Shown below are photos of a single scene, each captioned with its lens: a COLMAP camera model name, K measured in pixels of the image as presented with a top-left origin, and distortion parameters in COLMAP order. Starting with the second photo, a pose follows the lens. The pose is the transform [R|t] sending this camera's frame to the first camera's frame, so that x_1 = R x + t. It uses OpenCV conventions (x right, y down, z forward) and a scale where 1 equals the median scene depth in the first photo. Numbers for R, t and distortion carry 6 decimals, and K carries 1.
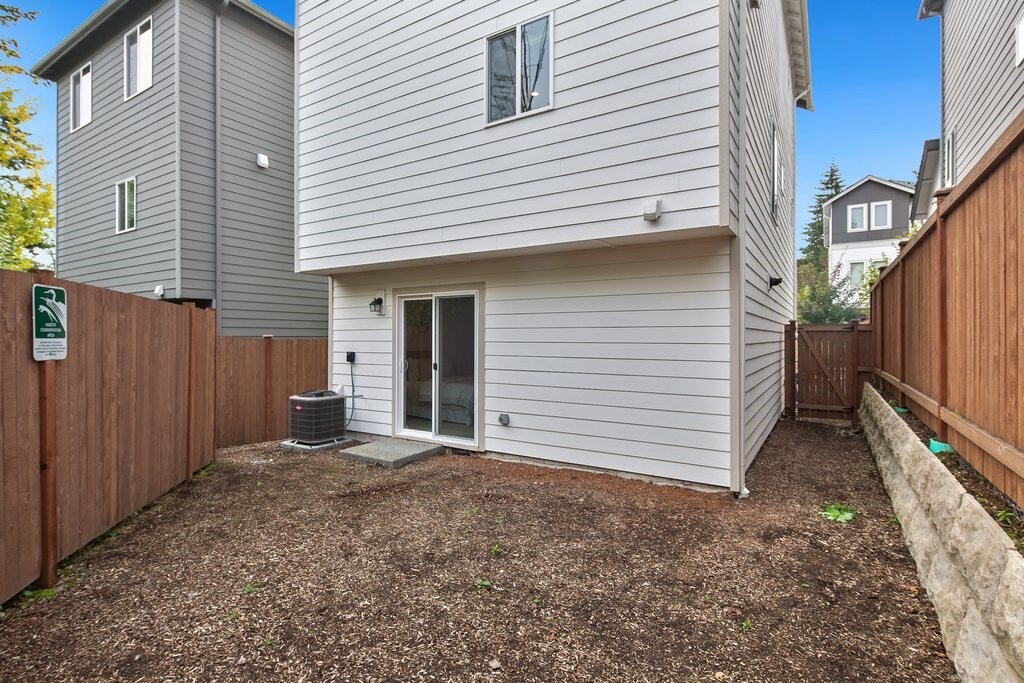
lens RADIAL K [[499.4, 0, 514.1], [0, 499.4, 338.1], [0, 0, 1]] dist [0.001172, -0.005292]
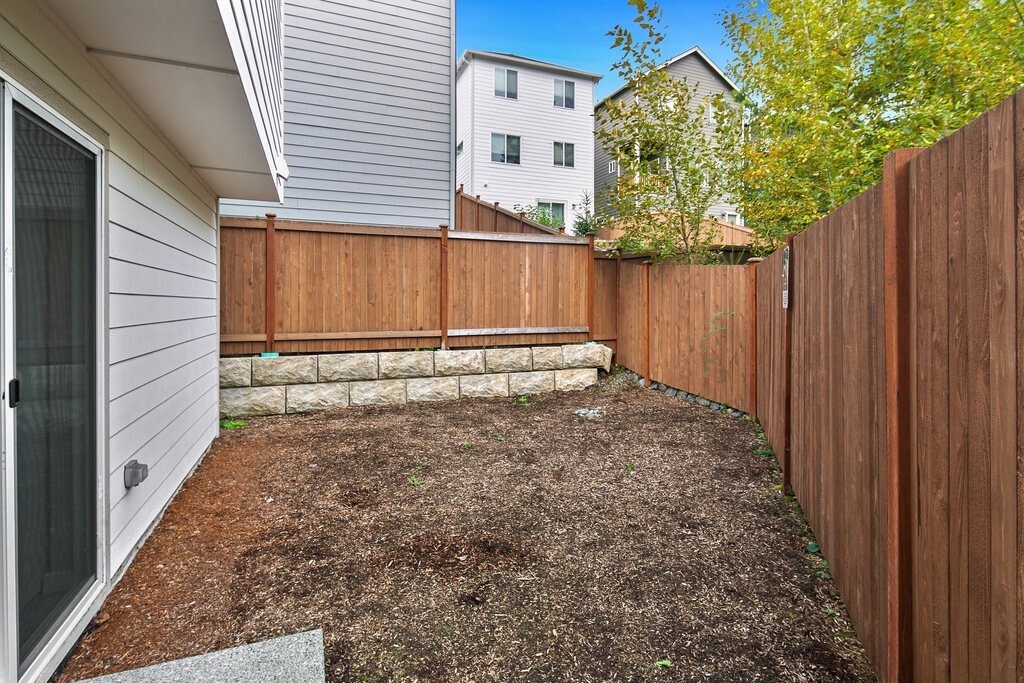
lens RADIAL K [[499.4, 0, 529.5], [0, 499.4, 303.5], [0, 0, 1]] dist [0.001172, -0.005292]
pose [[-0.821169, 0.000357, 0.570684, -0.669859], [0.001586, 0.999997, 0.001657, 0.020166], [-0.570682, 0.002266, -0.821168, 1.426006]]
